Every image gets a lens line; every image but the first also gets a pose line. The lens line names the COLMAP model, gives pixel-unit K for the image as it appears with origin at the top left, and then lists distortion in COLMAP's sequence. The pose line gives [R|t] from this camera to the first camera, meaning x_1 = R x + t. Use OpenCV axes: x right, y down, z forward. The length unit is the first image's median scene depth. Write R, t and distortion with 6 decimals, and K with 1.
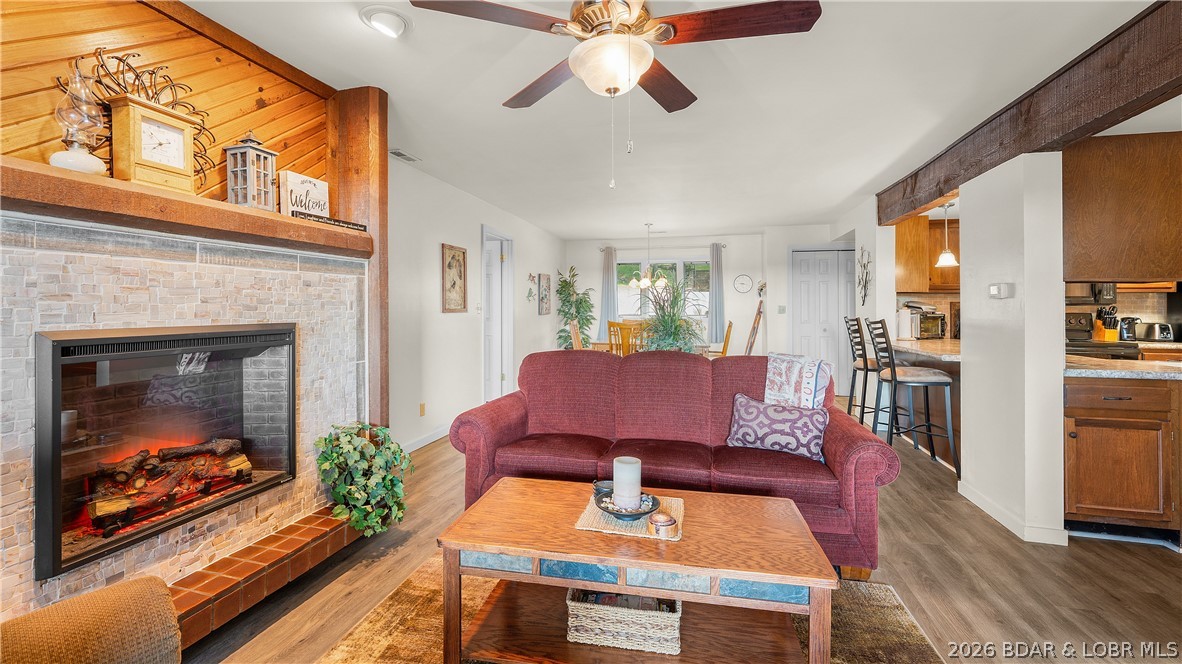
lens RADIAL K [[496.0, 0, 594.8], [0, 496.0, 306.7], [0, 0, 1]] dist [0.001295, 0.000377]
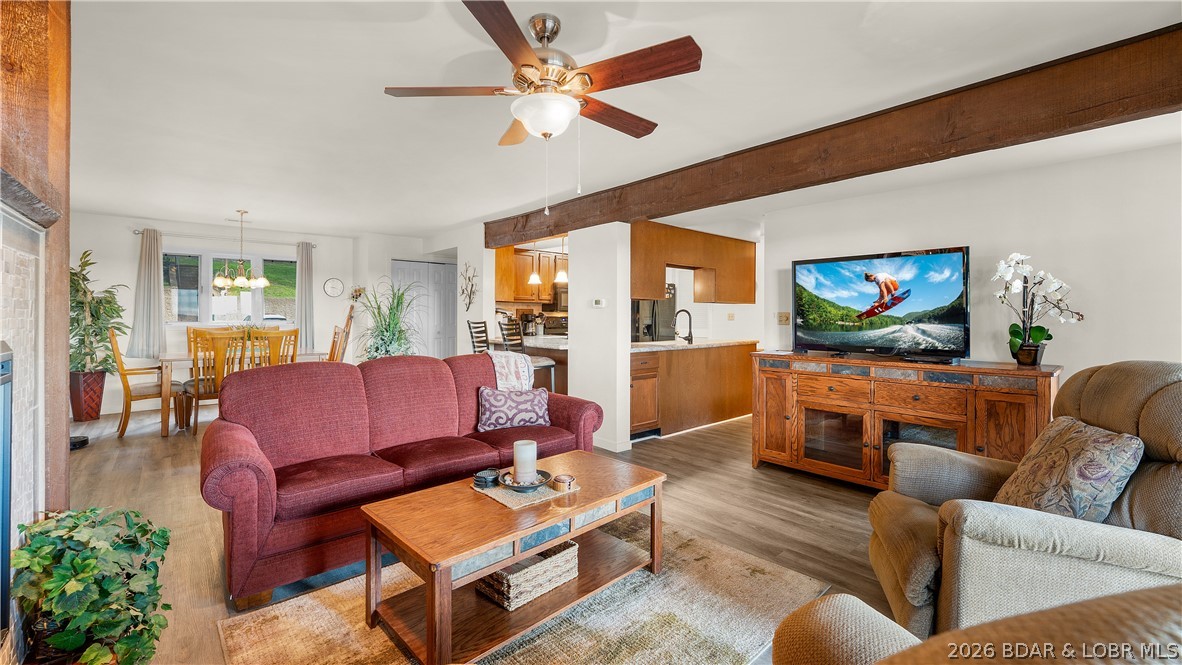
lens RADIAL K [[484.6, 0, 591.9], [0, 484.6, 312.0], [0, 0, 1]] dist [-0.000558, -0.000040]
pose [[0.565501, 0.003164, 0.824742, -0.540979], [-0.004468, 0.999990, -0.000773, -0.001057], [-0.824736, -0.003248, 0.565509, 0.147781]]
